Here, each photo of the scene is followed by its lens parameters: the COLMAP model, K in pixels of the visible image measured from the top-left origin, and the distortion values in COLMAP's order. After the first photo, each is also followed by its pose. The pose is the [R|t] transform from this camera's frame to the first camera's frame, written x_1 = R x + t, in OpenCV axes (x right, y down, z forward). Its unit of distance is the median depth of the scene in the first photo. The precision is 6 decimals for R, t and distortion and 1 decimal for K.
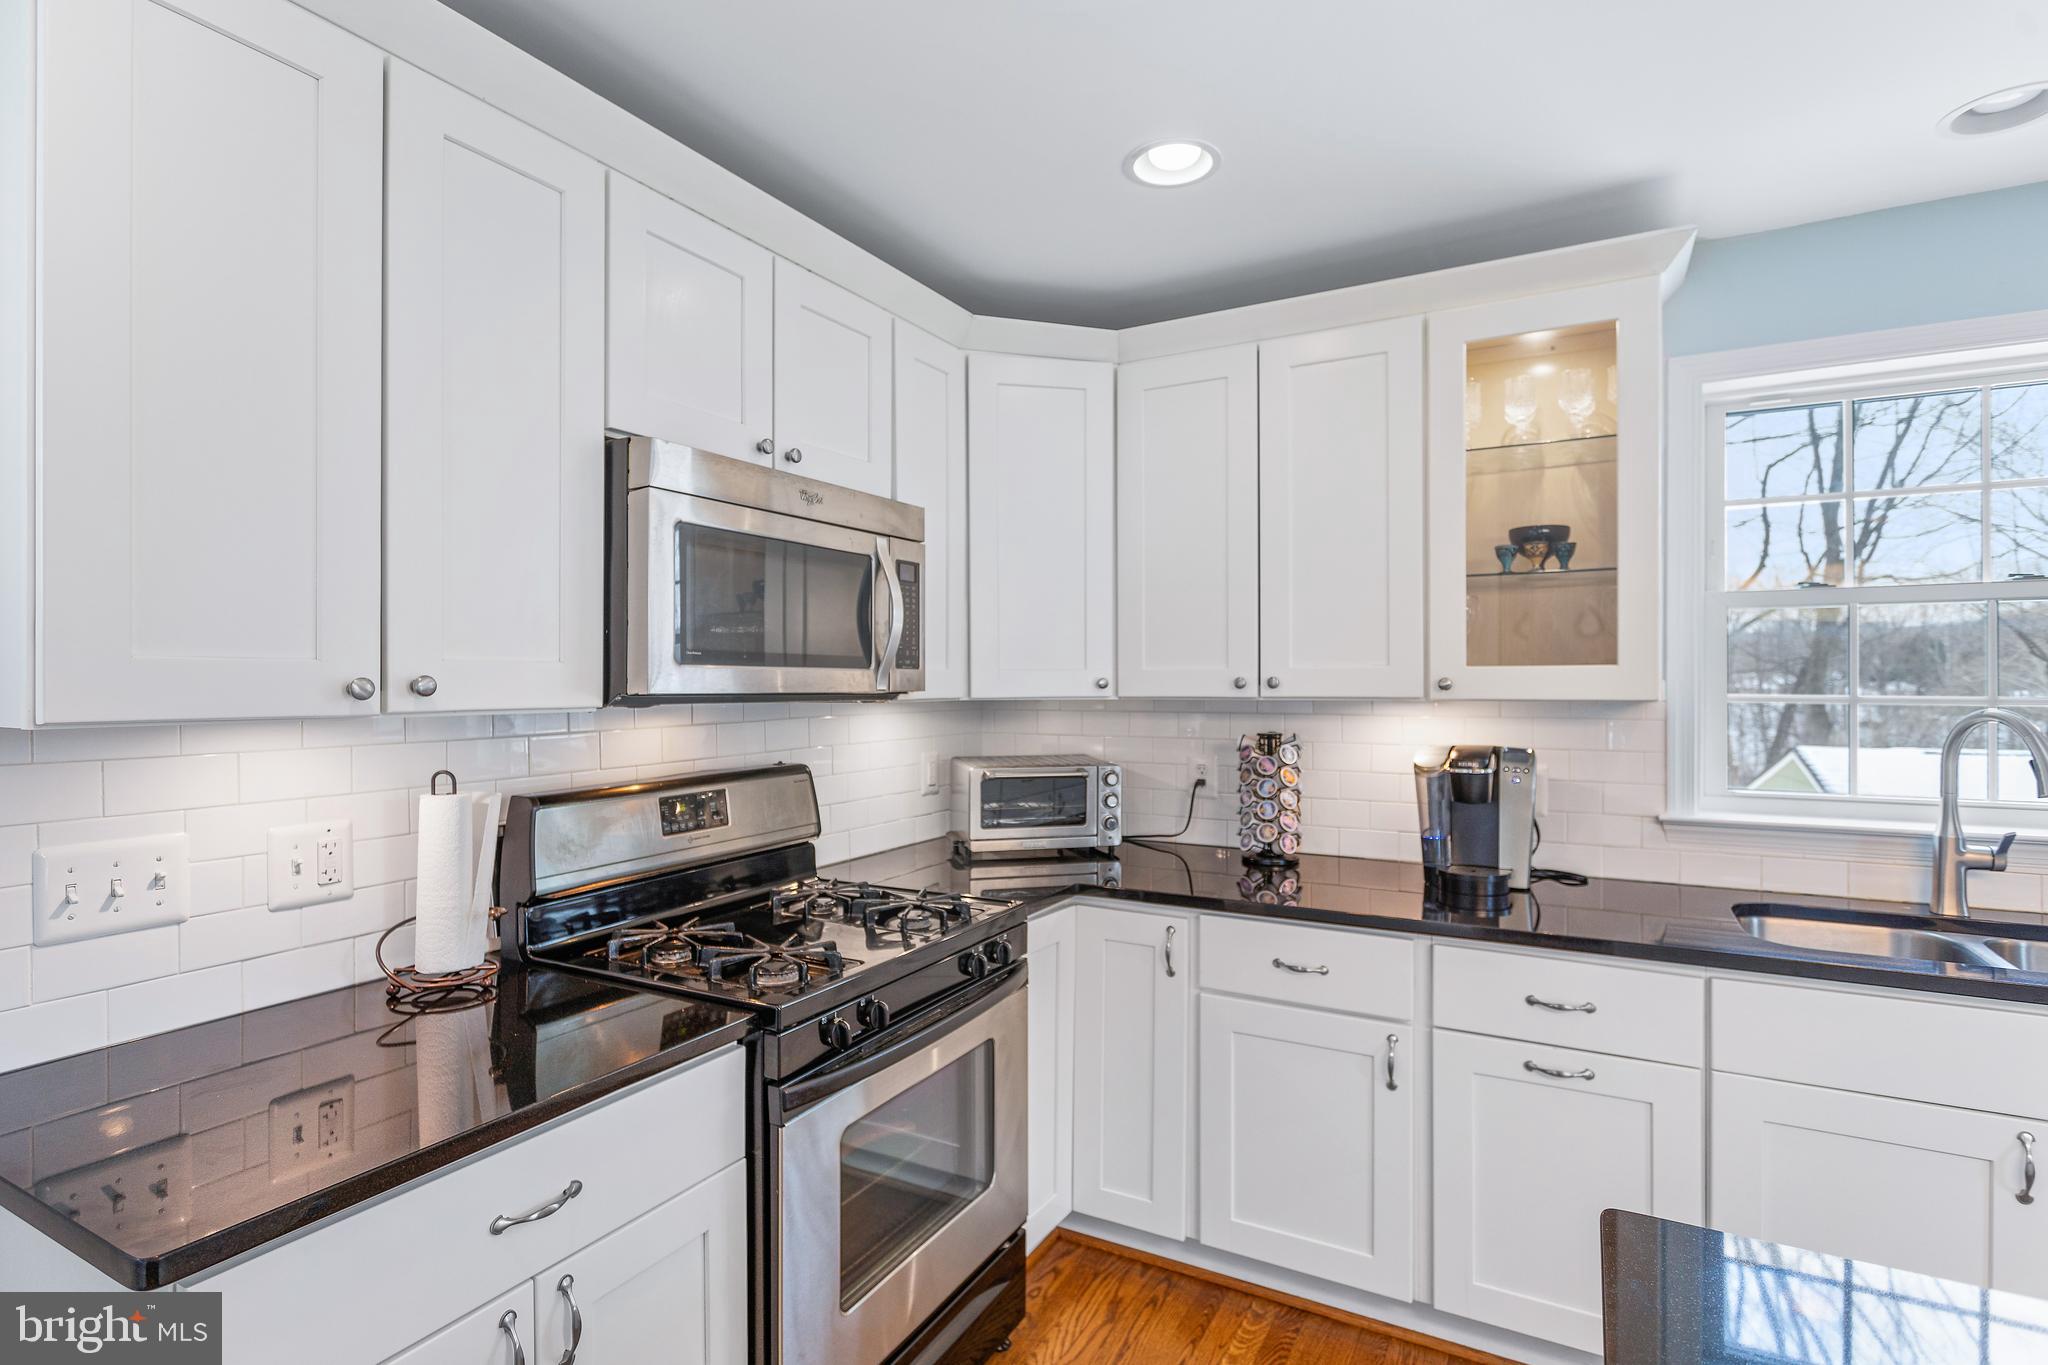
lens RADIAL K [[1004.9, 0, 989.7], [0, 1004.9, 683.4], [0, 0, 1]] dist [-0.001228, 0.000244]
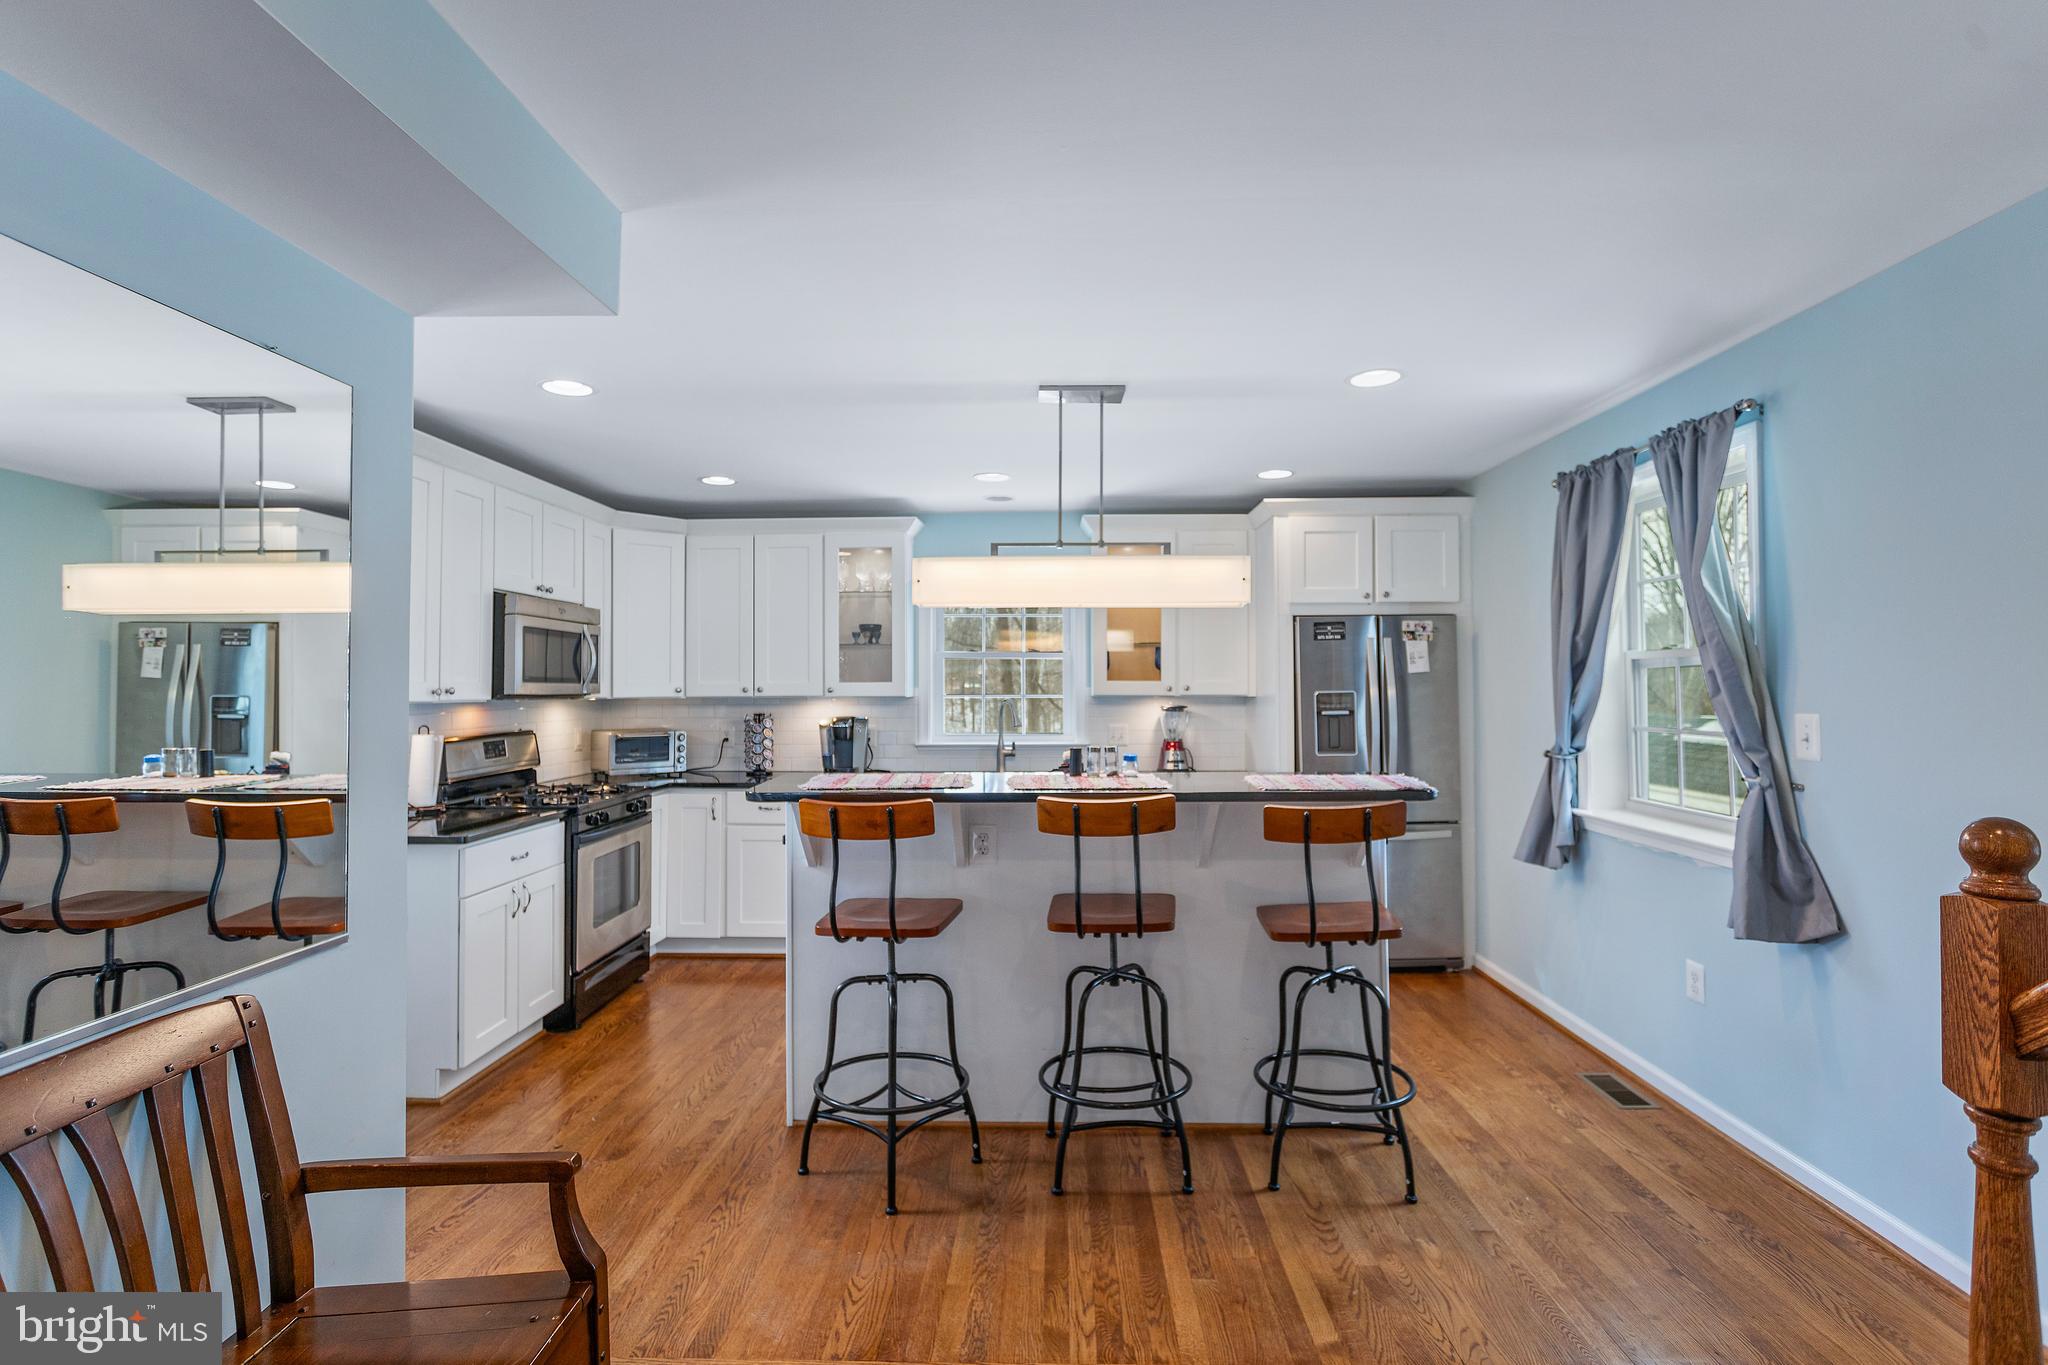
lens RADIAL K [[1002.9, 0, 993.3], [0, 1002.9, 667.0], [0, 0, 1]] dist [0.001174, 0.000864]
pose [[0.884773, 0.010044, 0.465914, -0.316727], [0.001766, 0.999688, -0.024904, 0.005490], [-0.466019, 0.022857, 0.884479, -1.287640]]
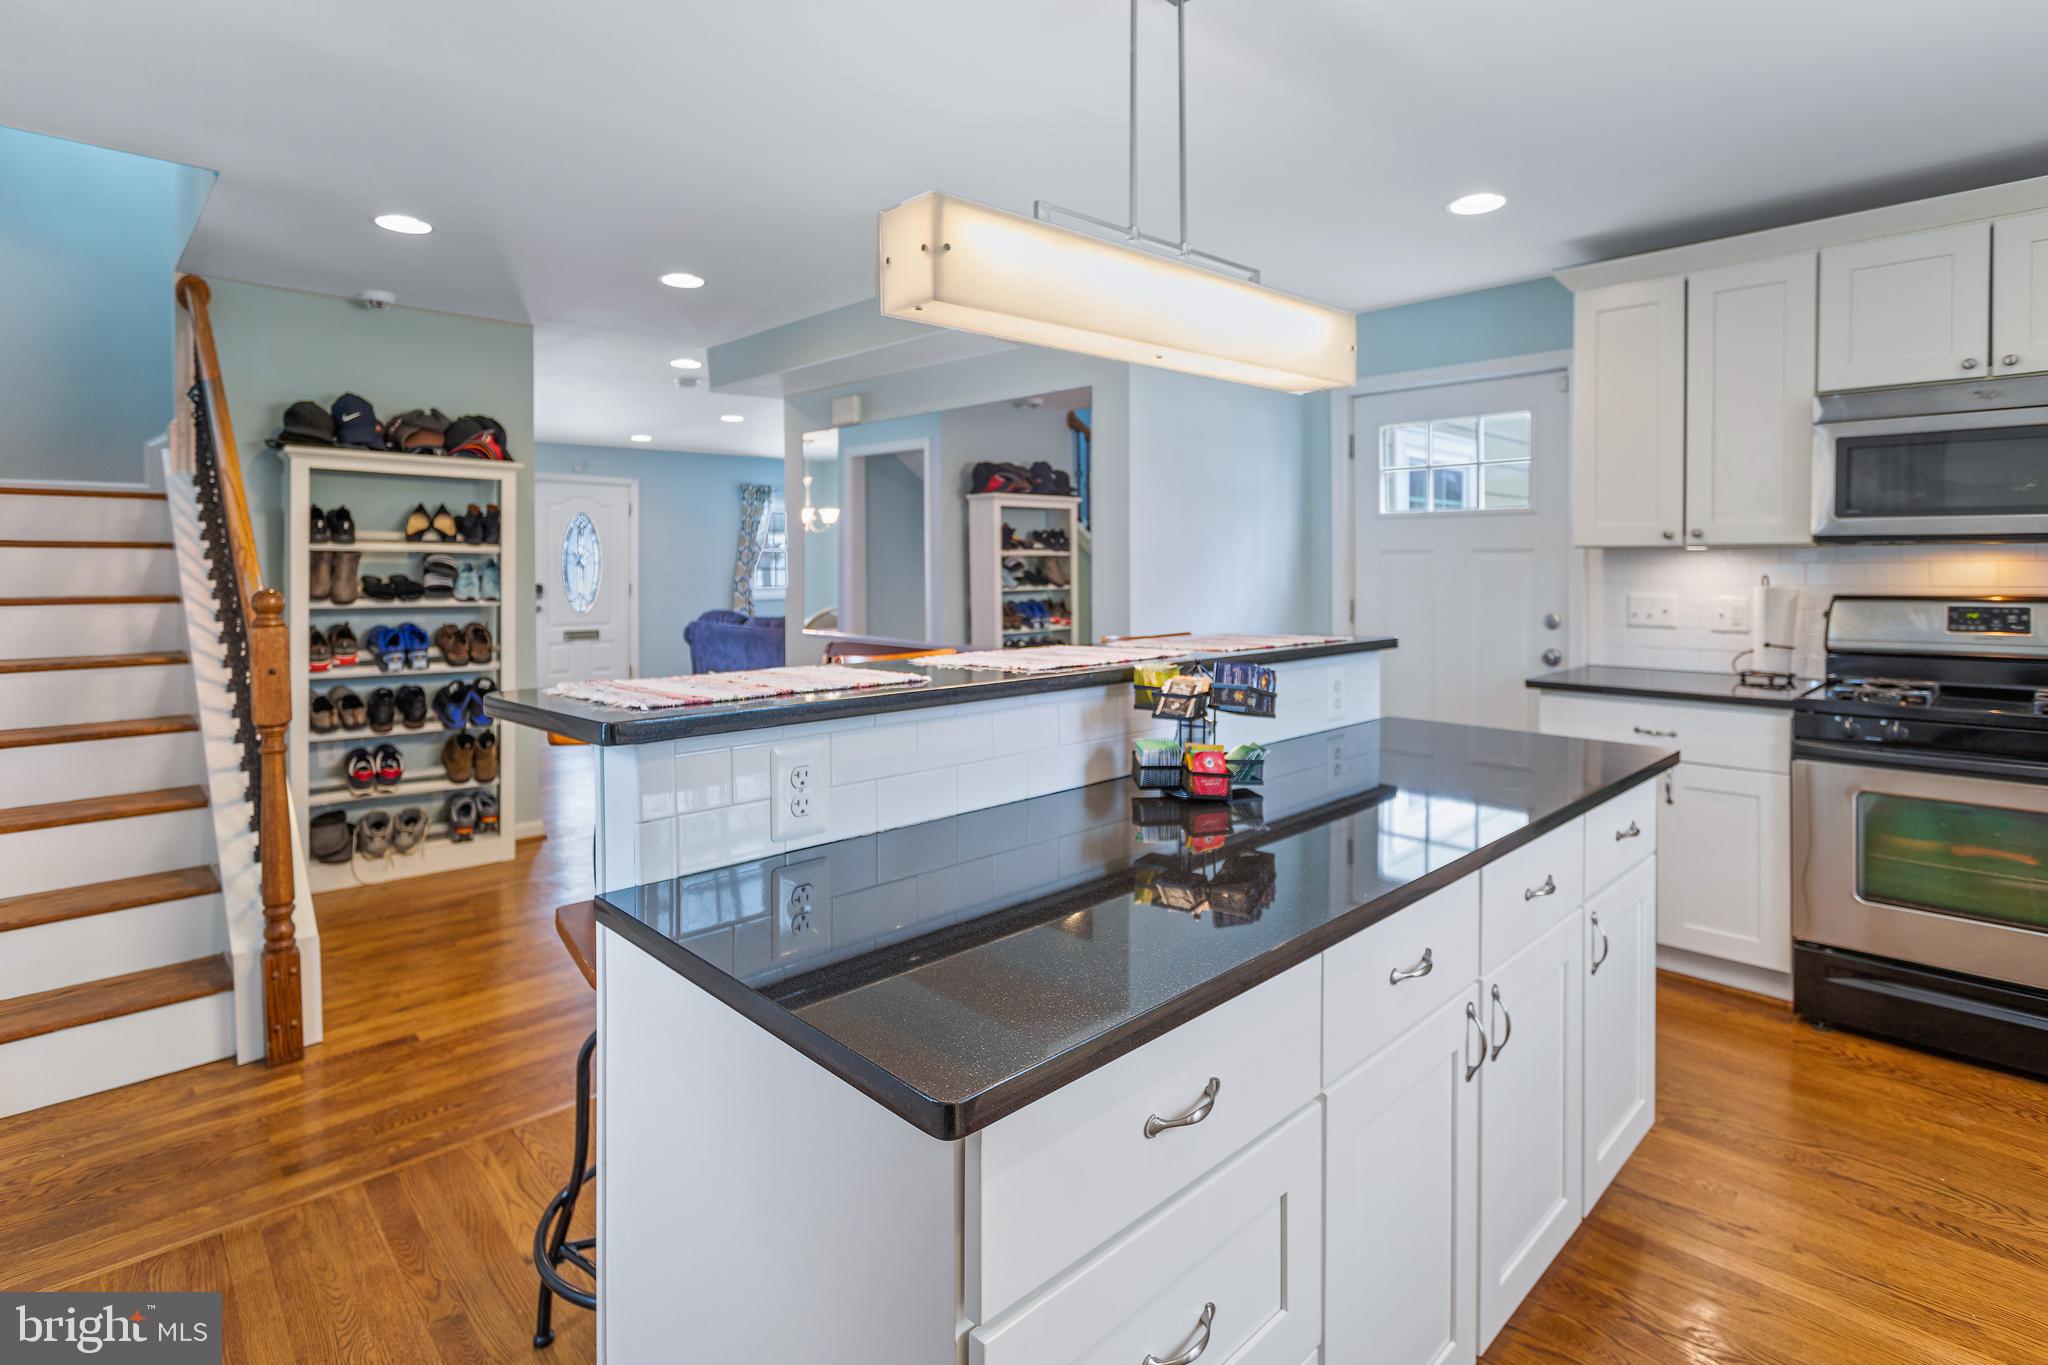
lens RADIAL K [[1015.0, 0, 1033.2], [0, 1015.0, 575.1], [0, 0, 1]] dist [0.002540, 0.000990]
pose [[-0.273391, 0.015296, -0.961781, 1.331013], [-0.001248, 0.999867, 0.016256, 0.039463], [0.961902, 0.005644, -0.273335, 0.089417]]
